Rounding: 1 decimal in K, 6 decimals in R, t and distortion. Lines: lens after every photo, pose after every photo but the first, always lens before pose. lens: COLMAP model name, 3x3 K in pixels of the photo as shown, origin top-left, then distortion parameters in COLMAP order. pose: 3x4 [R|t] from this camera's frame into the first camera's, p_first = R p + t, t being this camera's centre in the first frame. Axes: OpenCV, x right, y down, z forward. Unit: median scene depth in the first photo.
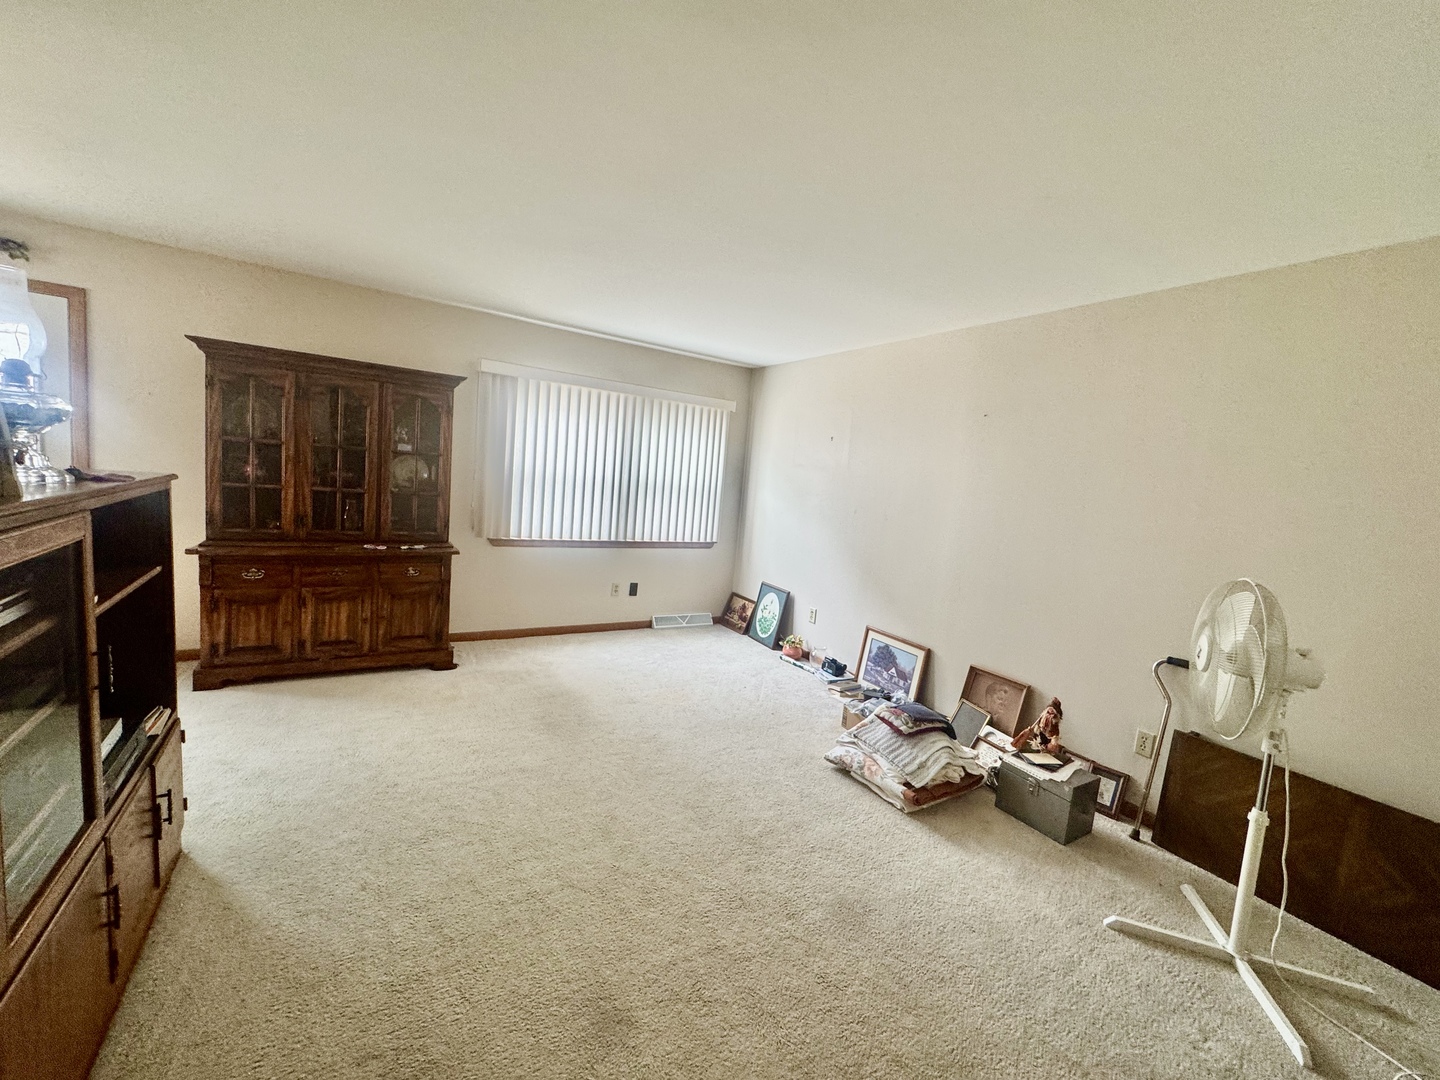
lens RADIAL K [[575.5, 0, 717.9], [0, 575.5, 538.8], [0, 0, 1]] dist [-0.003742, 0.000574]
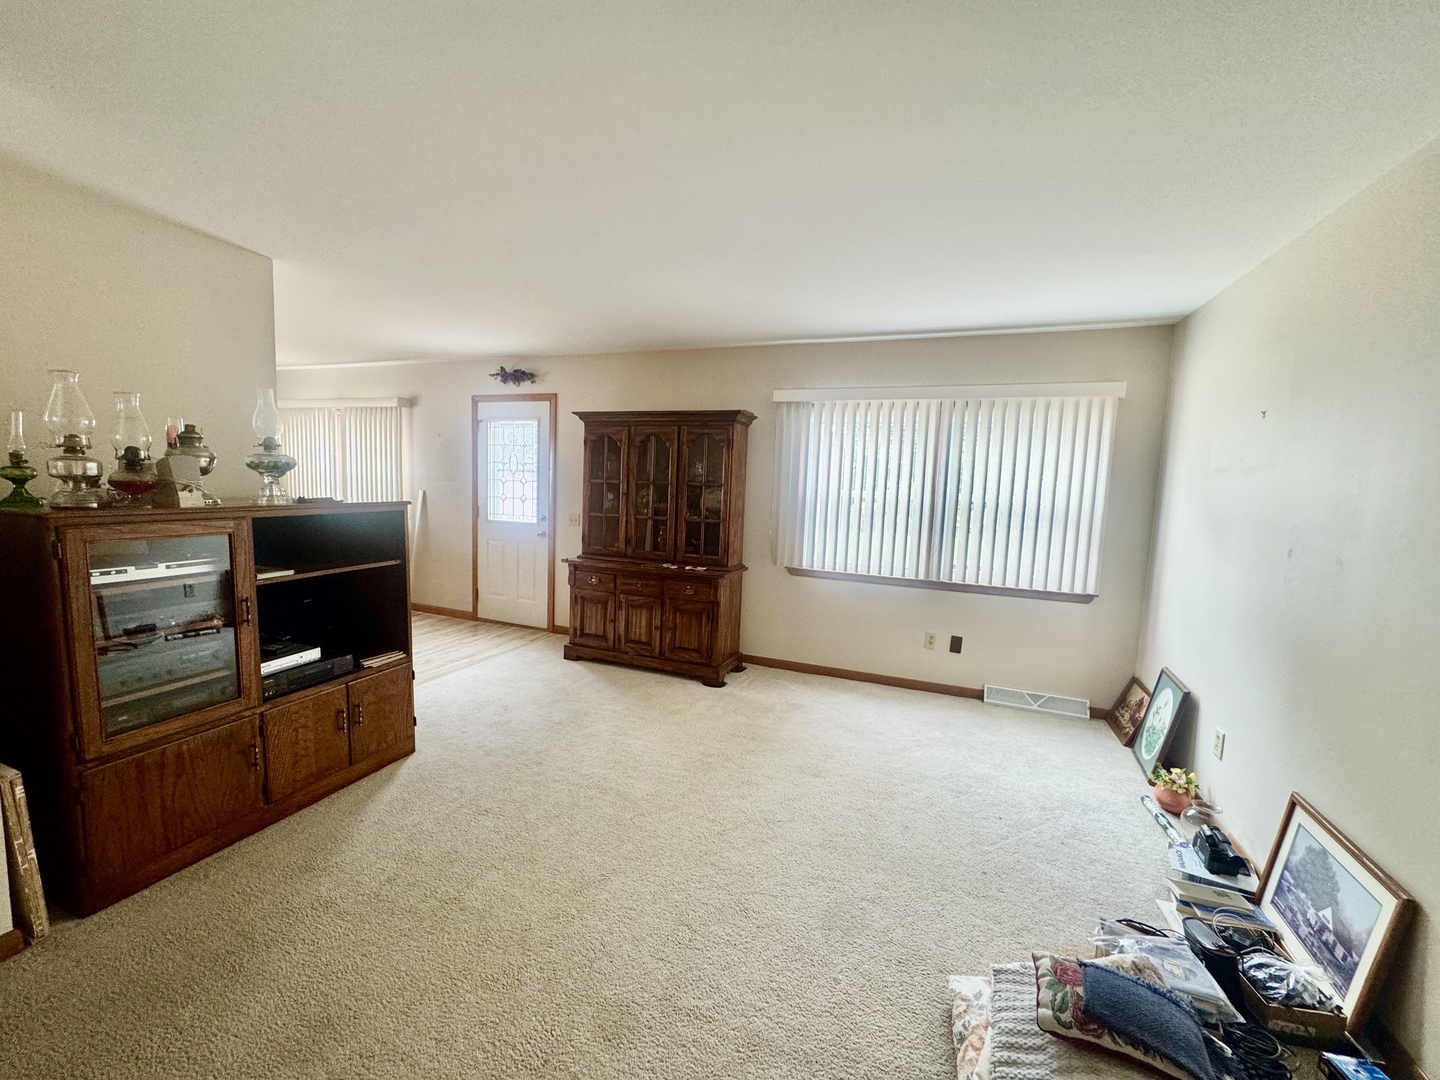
lens RADIAL K [[575.5, 0, 721.6], [0, 575.5, 540.6], [0, 0, 1]] dist [-0.003742, 0.000574]
pose [[0.603435, 0.019229, -0.797180, 0.355319], [-0.070209, 0.997108, -0.029094, -0.009821], [0.794315, 0.073526, 0.603040, 0.333987]]
